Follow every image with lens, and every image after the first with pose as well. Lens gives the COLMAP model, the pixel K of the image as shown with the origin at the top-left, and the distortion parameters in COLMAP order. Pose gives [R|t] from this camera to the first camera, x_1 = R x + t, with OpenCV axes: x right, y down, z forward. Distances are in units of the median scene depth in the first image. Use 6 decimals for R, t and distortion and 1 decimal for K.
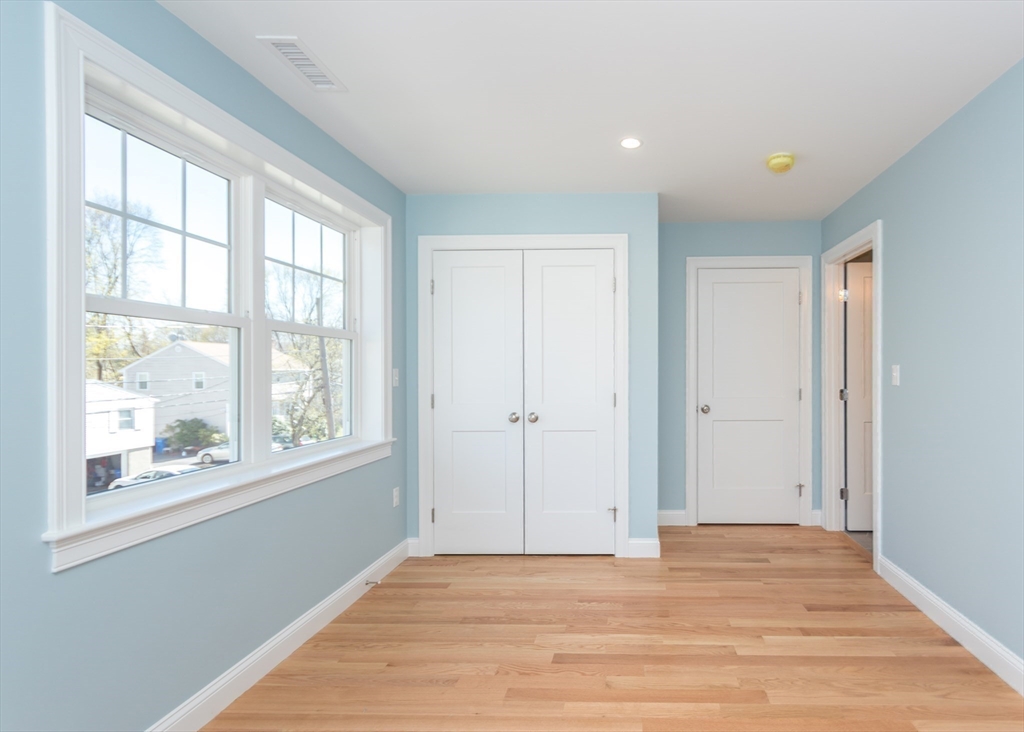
lens RADIAL K [[480.9, 0, 512.5], [0, 480.9, 372.7], [0, 0, 1]] dist [0.001326, -0.001194]
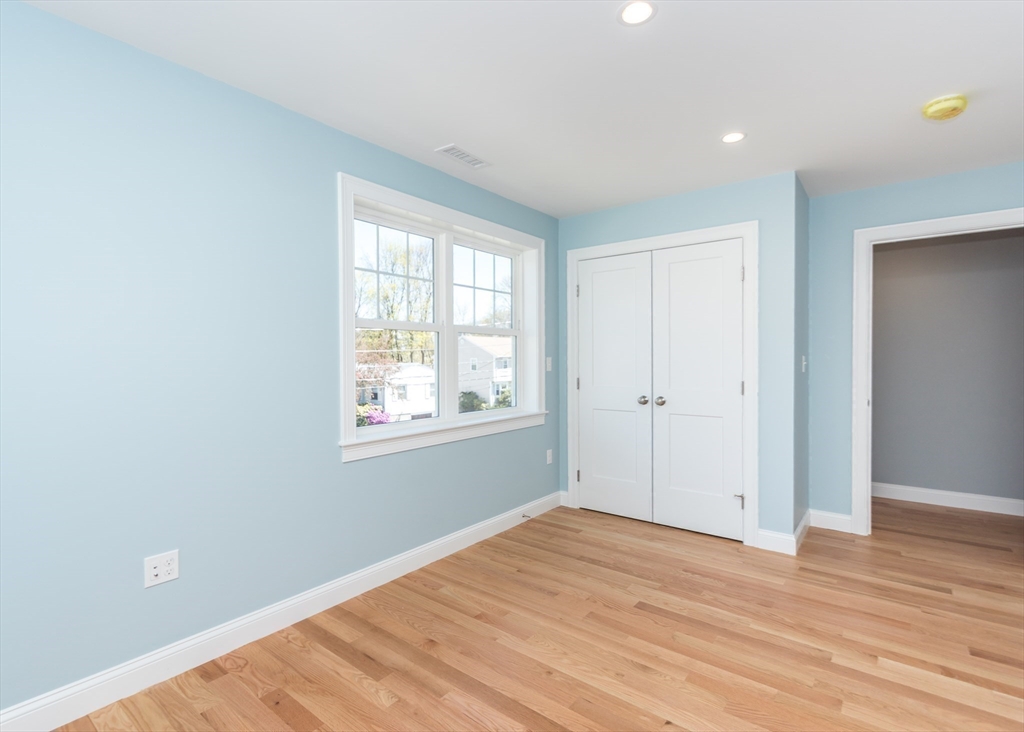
lens RADIAL K [[495.2, 0, 512.0], [0, 495.2, 366.0], [0, 0, 1]] dist [-0.004779, -0.001927]
pose [[0.803183, 0.012262, -0.595607, 0.478980], [-0.000639, 0.999805, 0.019722, -0.011245], [0.595733, -0.015460, 0.803034, -0.126417]]
